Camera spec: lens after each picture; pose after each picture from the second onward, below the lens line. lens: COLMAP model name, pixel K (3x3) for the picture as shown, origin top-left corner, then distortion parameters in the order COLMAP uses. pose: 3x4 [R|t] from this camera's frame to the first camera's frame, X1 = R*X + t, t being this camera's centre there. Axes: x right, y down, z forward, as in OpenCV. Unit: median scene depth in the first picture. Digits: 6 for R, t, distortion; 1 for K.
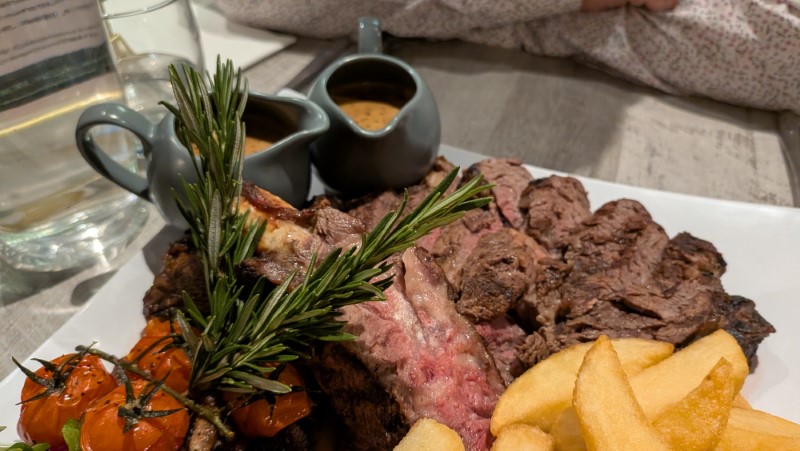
lens RADIAL K [[598.5, 0, 401.5], [0, 598.5, 224.6], [0, 0, 1]] dist [0.036107, -0.022500]
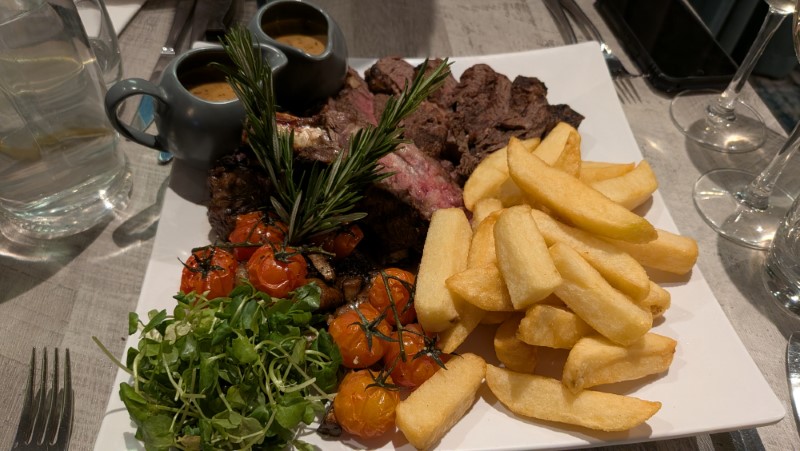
lens RADIAL K [[598.5, 0, 398.9], [0, 598.5, 225.2], [0, 0, 1]] dist [0.036107, -0.022500]
pose [[0.905243, -0.309887, 0.290697, -0.414564], [0.264906, 0.946538, 0.184093, 0.010964], [-0.332204, -0.089642, 0.938938, -0.426301]]
